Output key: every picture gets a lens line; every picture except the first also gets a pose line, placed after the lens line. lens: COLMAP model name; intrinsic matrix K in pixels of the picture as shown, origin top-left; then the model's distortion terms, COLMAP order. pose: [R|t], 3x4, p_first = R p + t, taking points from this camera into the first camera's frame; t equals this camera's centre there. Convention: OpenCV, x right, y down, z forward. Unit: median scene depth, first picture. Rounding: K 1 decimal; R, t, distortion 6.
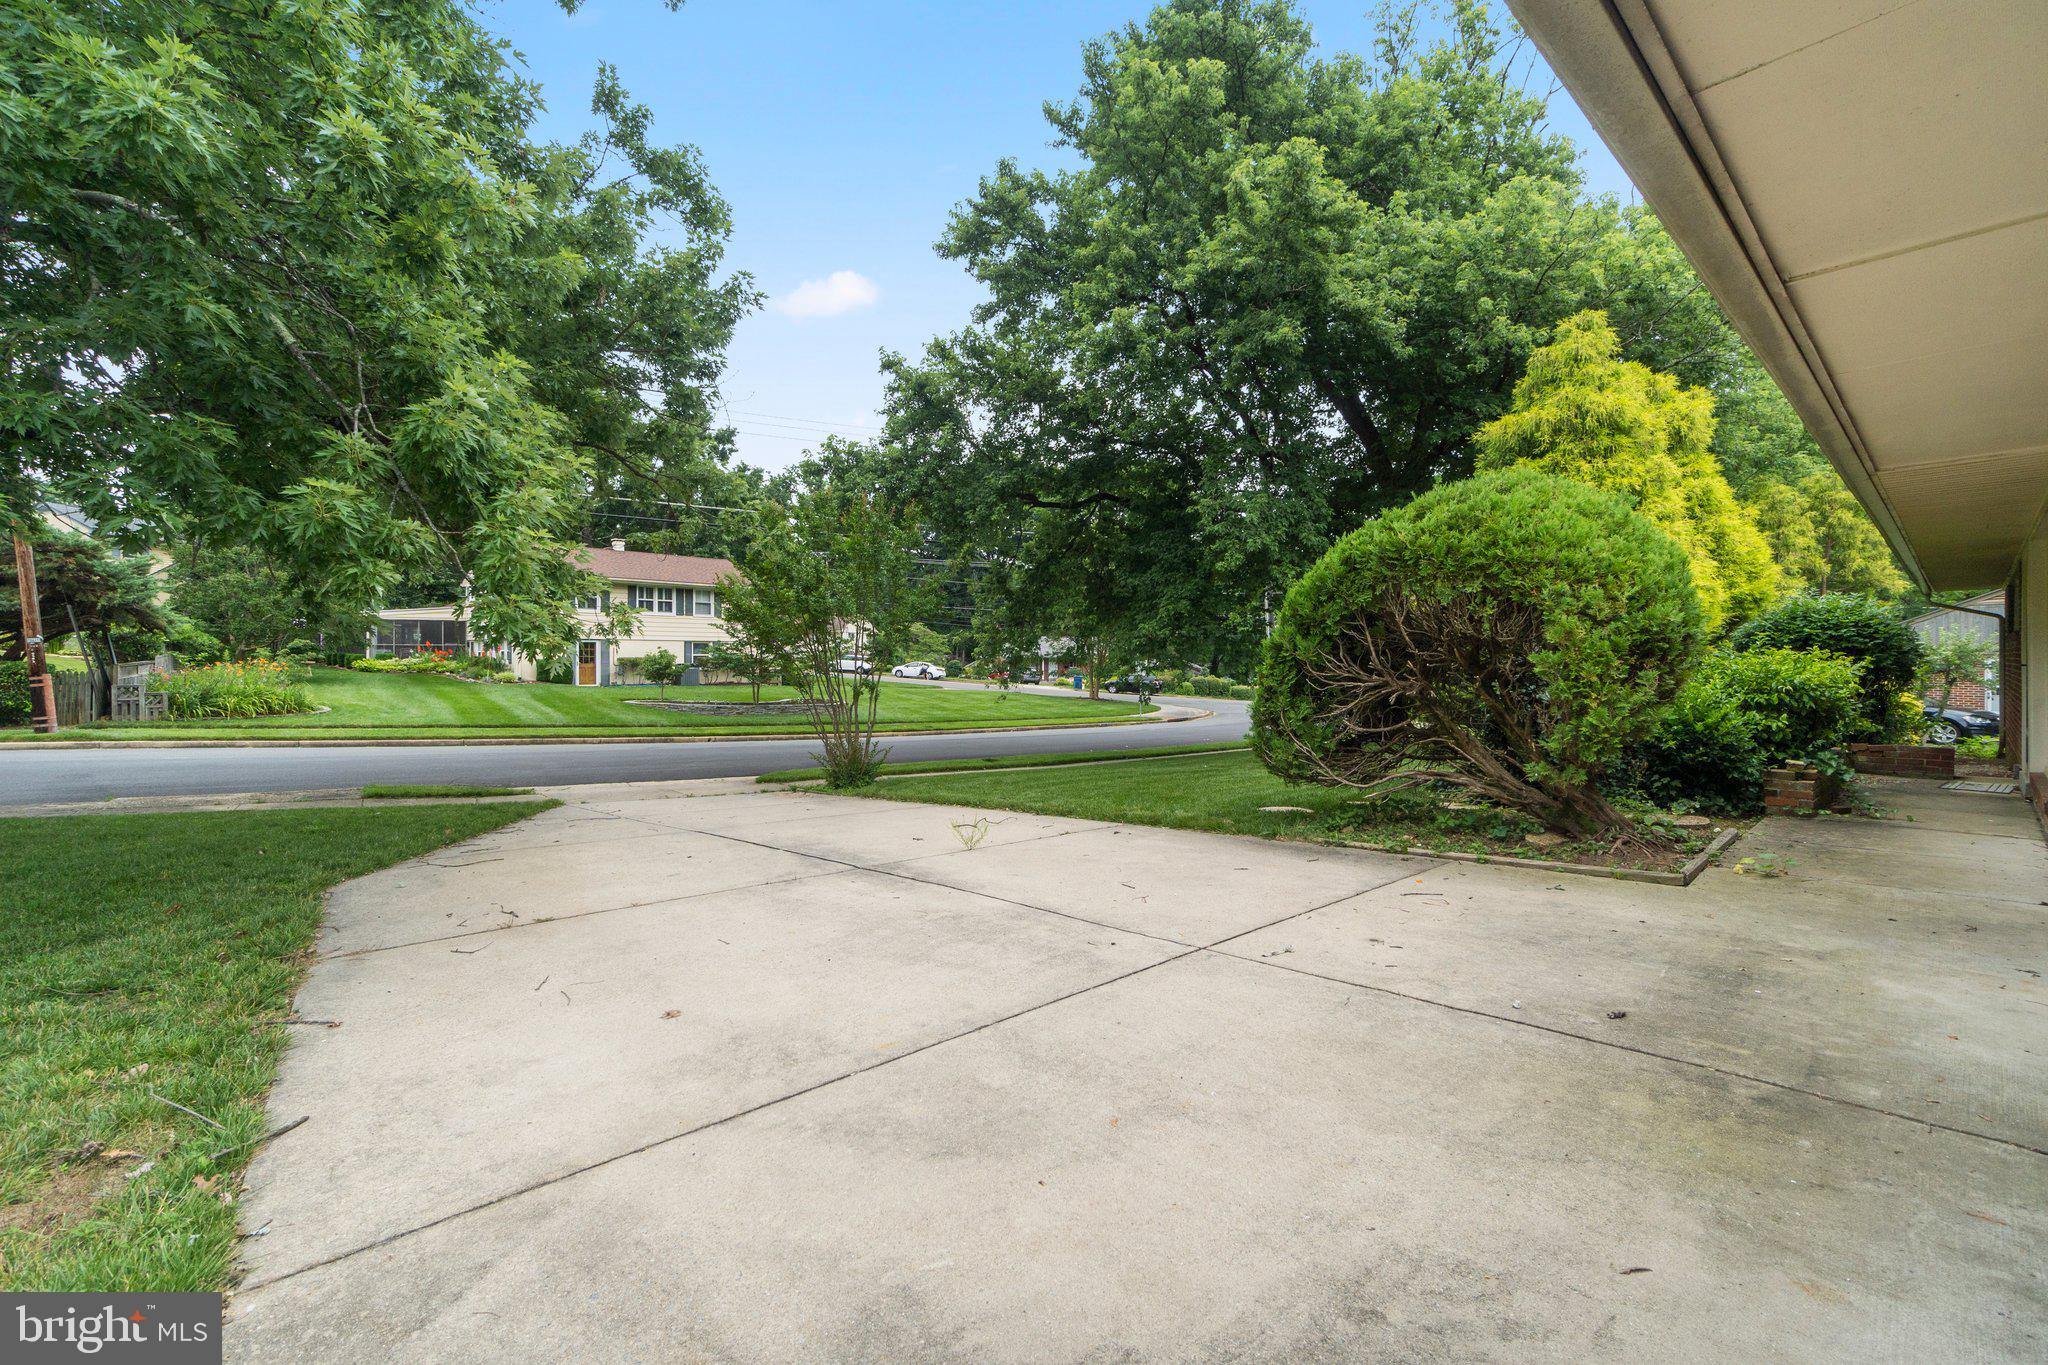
lens RADIAL K [[891.8, 0, 1044.4], [0, 891.8, 636.9], [0, 0, 1]] dist [-0.002093, -0.000622]
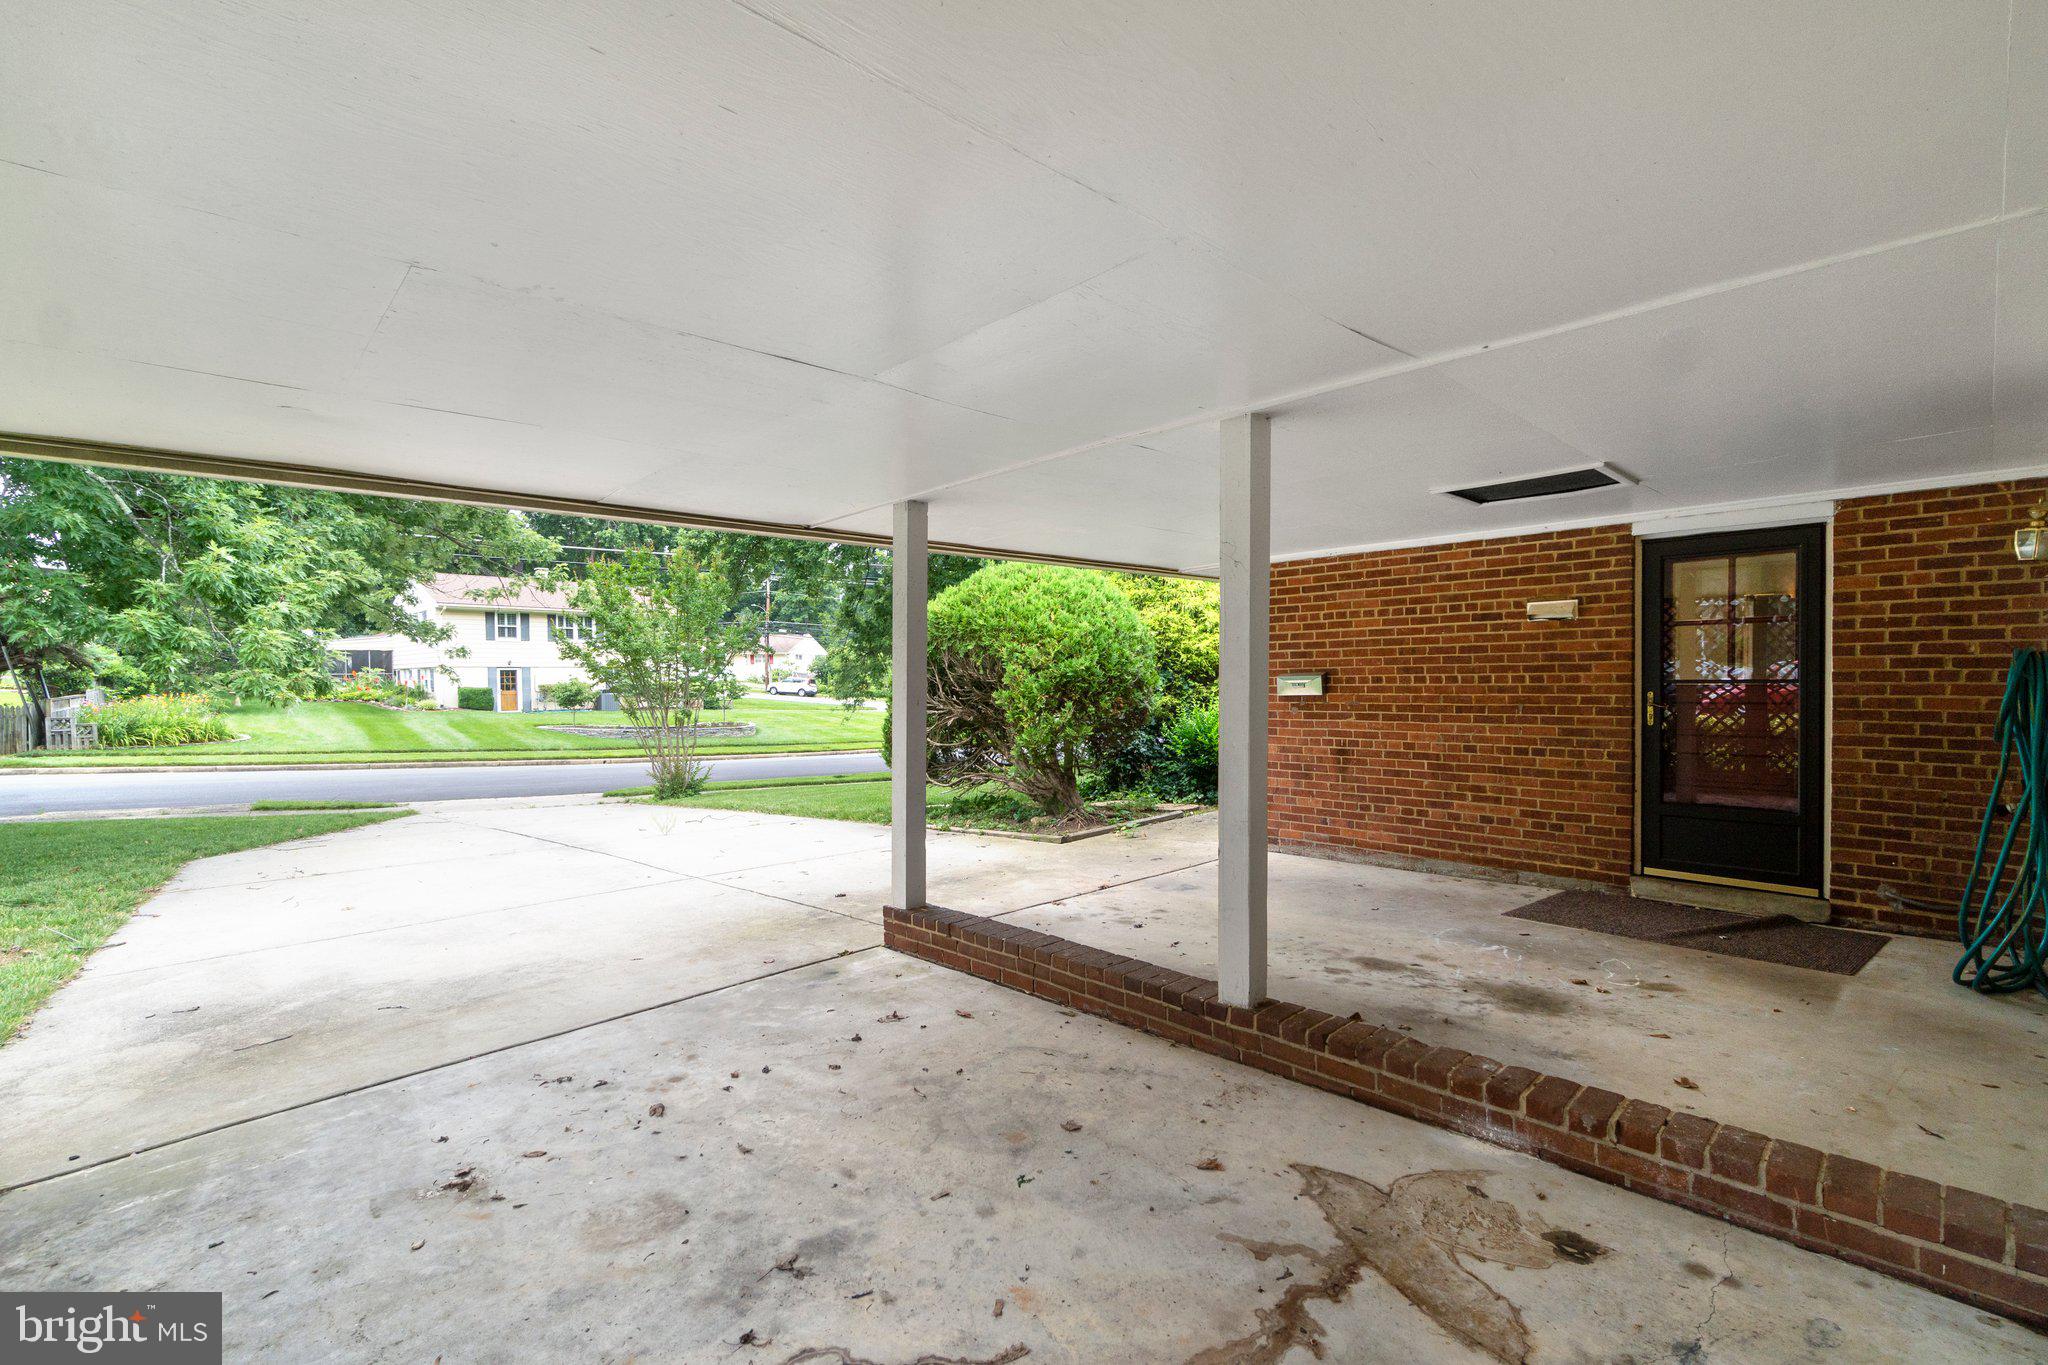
lens RADIAL K [[916.4, 0, 1016.7], [0, 916.4, 680.1], [0, 0, 1]] dist [-0.003003, -0.000013]
pose [[0.999937, -0.010617, 0.003523, 0.148769], [0.010517, 0.999565, 0.027542, -0.010694], [-0.003814, -0.027503, 0.999614, -0.132404]]
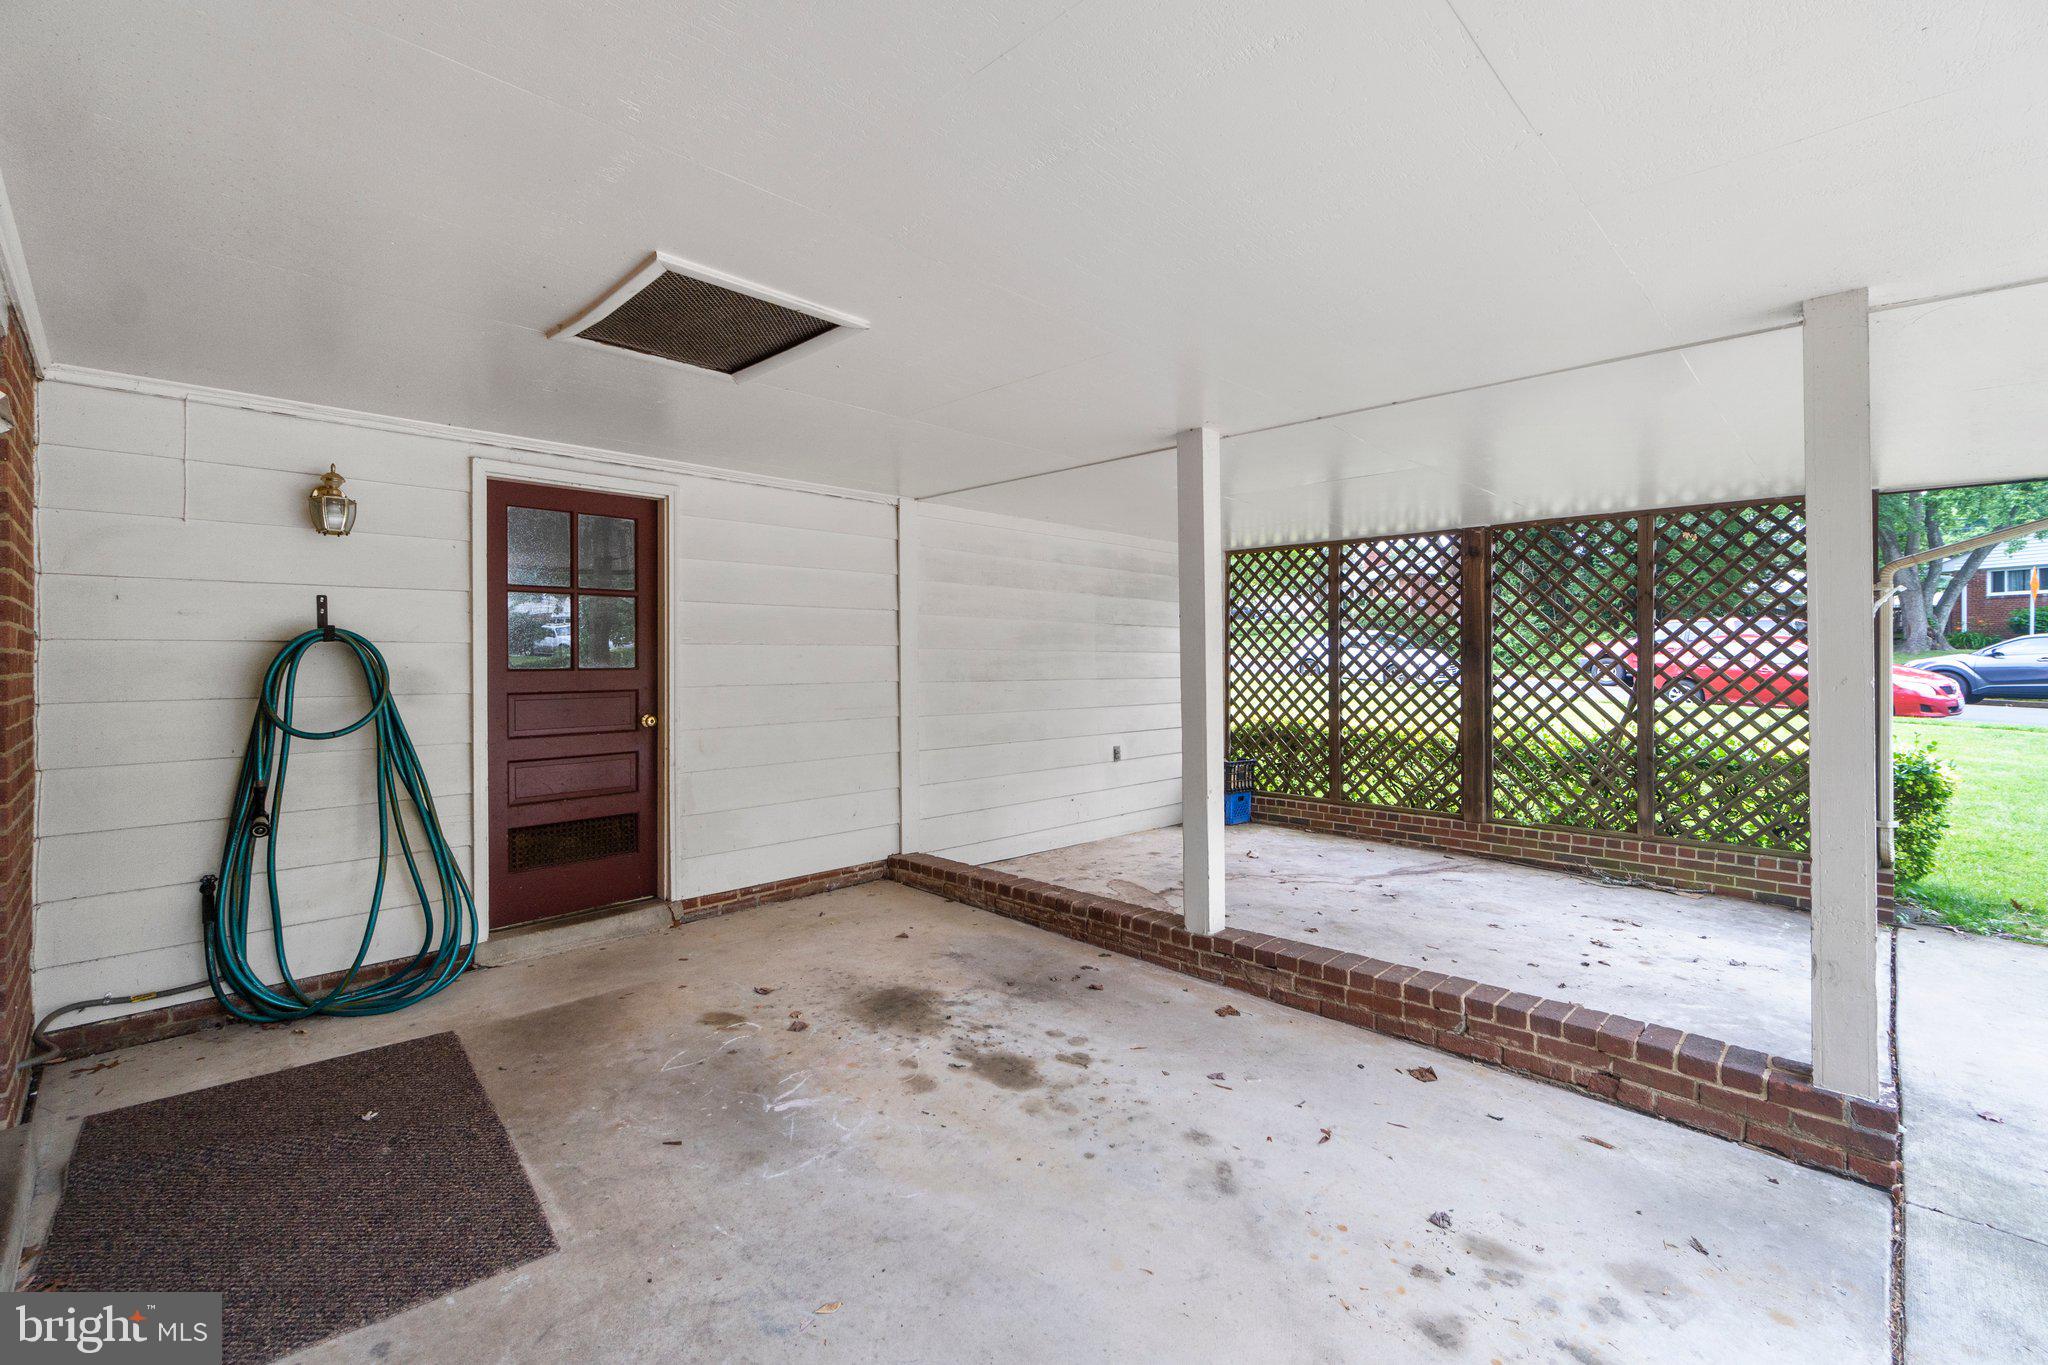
lens RADIAL K [[882.5, 0, 1016.1], [0, 882.5, 650.8], [0, 0, 1]] dist [0.000268, 0.000027]
pose [[-0.999537, 0.000312, -0.030413, 0.231359], [0.001421, 0.999335, -0.036448, -0.000490], [0.030381, -0.036474, -0.998873, 0.203746]]
